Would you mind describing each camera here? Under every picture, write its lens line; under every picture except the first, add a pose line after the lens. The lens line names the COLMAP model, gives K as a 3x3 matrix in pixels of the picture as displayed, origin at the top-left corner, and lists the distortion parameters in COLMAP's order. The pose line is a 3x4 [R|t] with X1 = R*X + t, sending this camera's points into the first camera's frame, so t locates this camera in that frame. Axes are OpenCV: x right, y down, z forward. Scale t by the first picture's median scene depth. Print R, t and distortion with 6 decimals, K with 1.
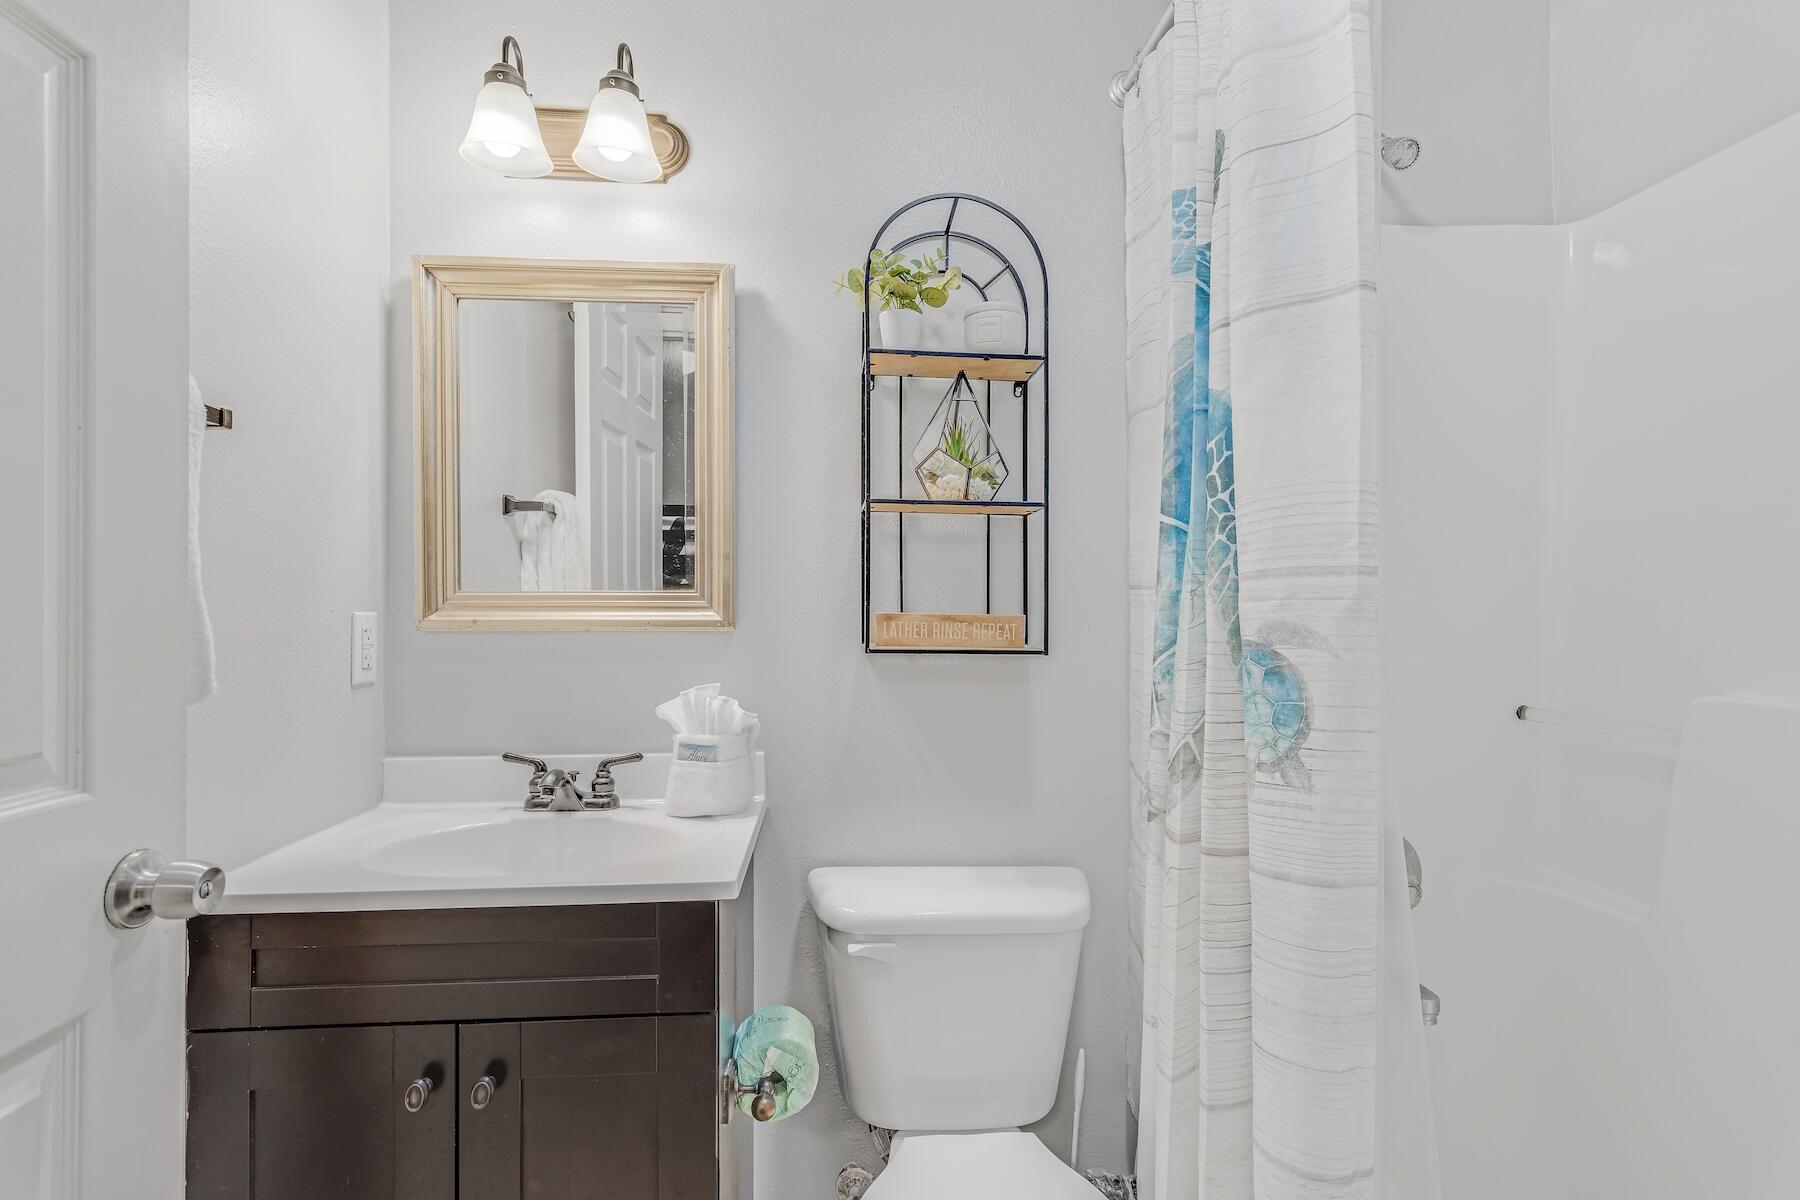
lens RADIAL K [[847.1, 0, 897.4], [0, 847.1, 619.4], [0, 0, 1]] dist [-0.000509, 0.000009]
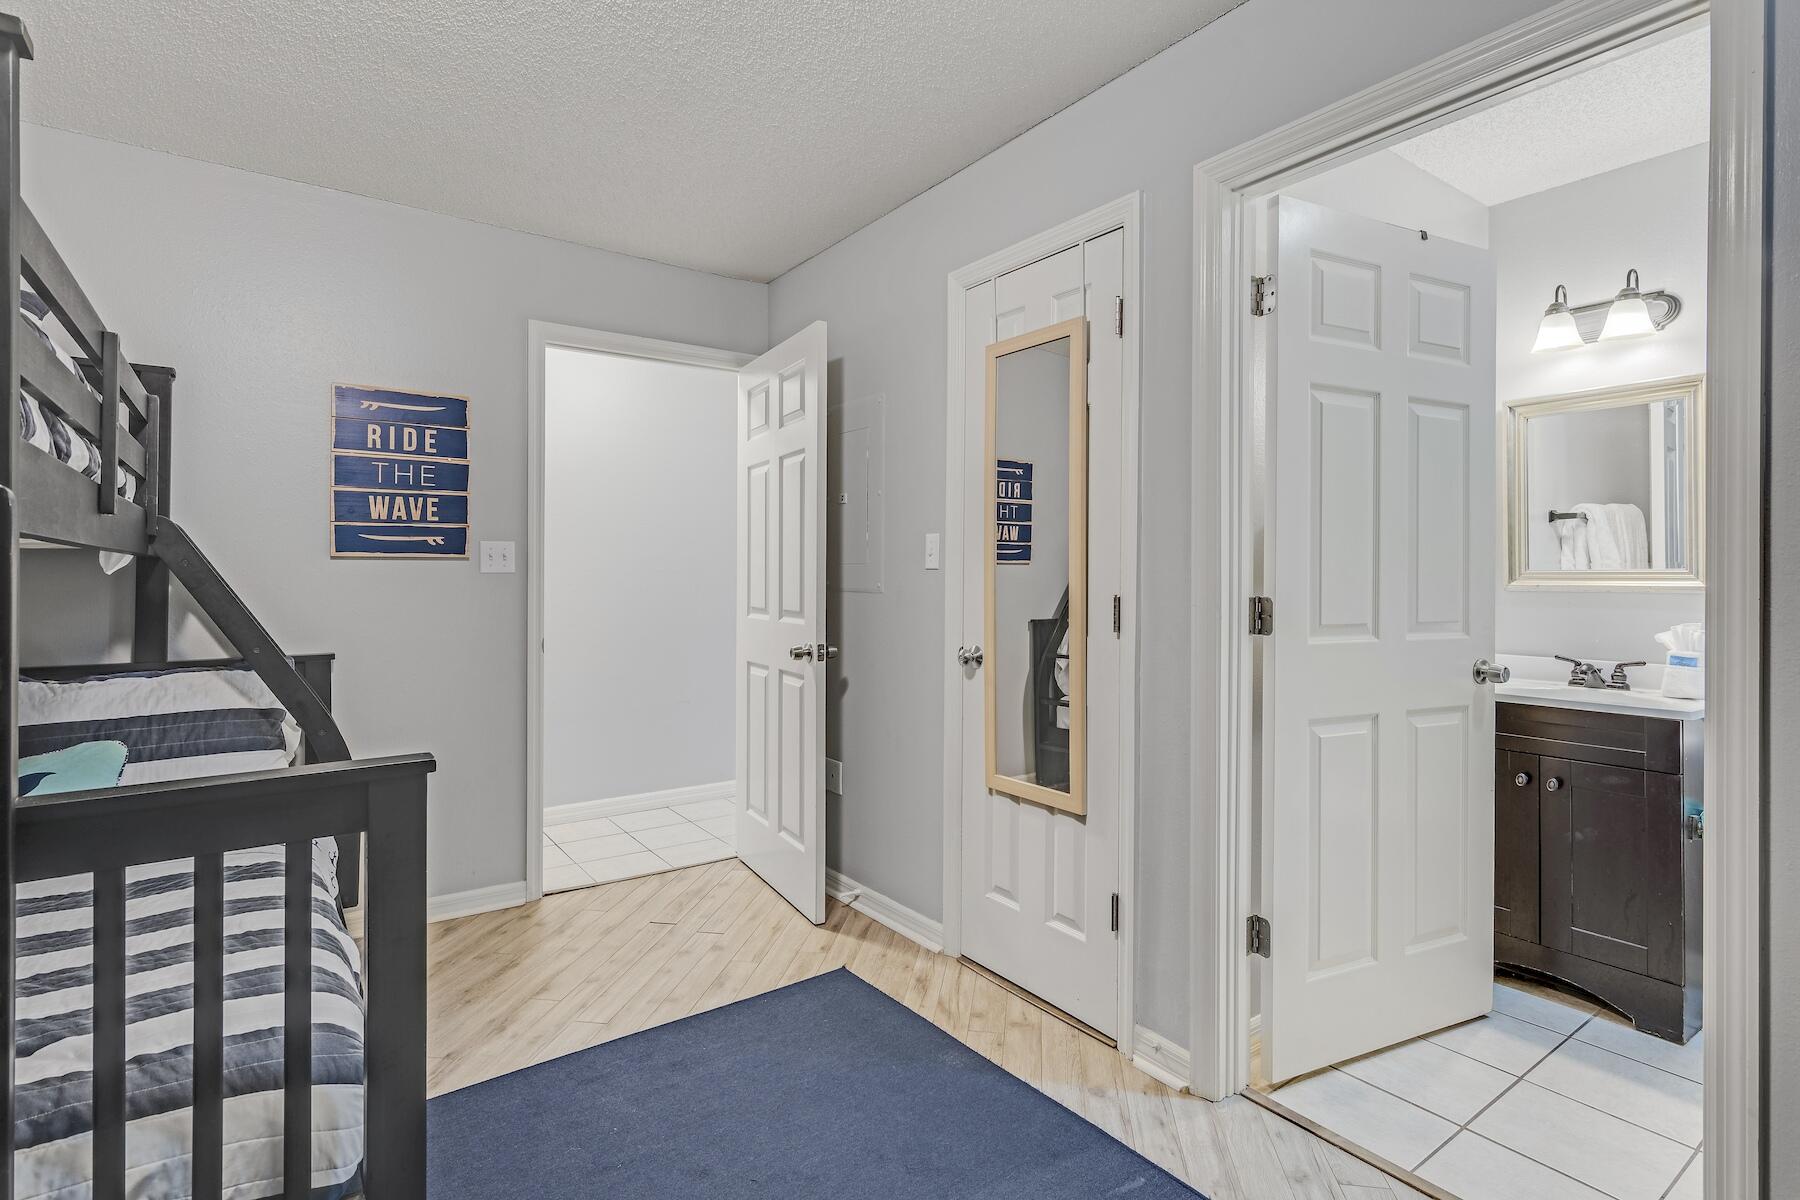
lens RADIAL K [[884.4, 0, 902.9], [0, 884.4, 573.8], [0, 0, 1]] dist [-0.000359, 0.000033]
pose [[0.512933, -0.003600, -0.858421, 0.493165], [-0.002589, 0.999980, -0.005741, -0.010294], [0.858425, 0.005167, 0.512914, -1.288938]]
